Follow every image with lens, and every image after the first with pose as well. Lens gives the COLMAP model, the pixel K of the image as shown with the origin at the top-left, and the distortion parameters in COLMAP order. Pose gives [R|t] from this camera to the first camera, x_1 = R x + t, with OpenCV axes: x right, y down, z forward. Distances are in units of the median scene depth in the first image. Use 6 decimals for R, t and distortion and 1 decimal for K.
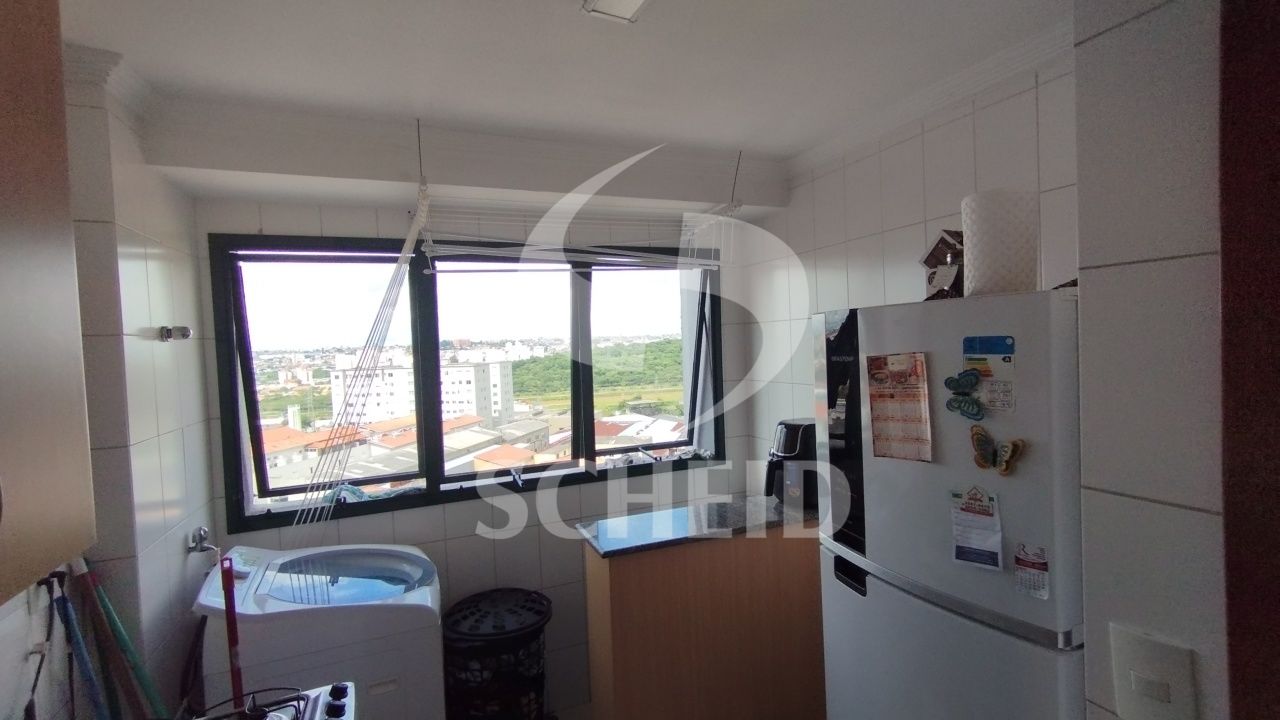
lens RADIAL K [[611.5, 0, 688.5], [0, 611.5, 355.7], [0, 0, 1]] dist [0.000572, 0.011291]
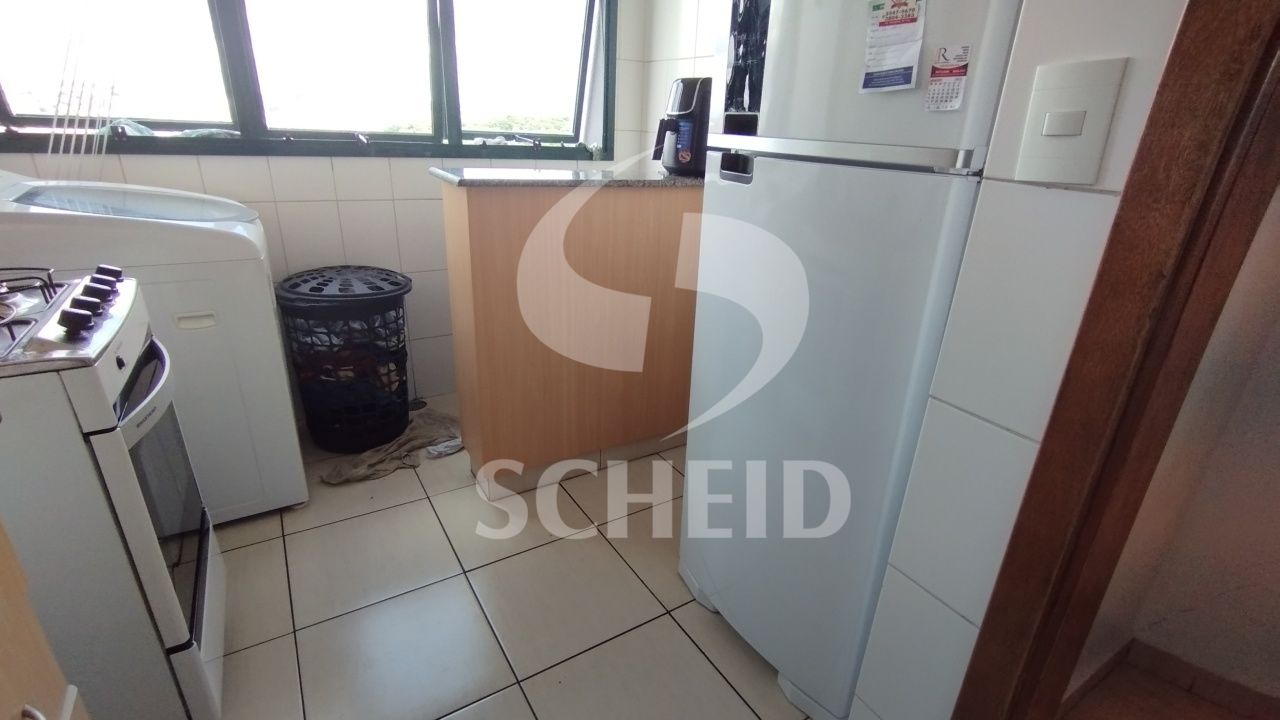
lens RADIAL K [[611.5, 0, 688.5], [0, 611.5, 355.7], [0, 0, 1]] dist [0.000572, 0.011291]
pose [[0.983737, 0.041051, 0.174861, 0.033463], [-0.095186, 0.944736, 0.313711, 0.228188], [-0.152319, -0.325253, 0.933279, 0.062455]]
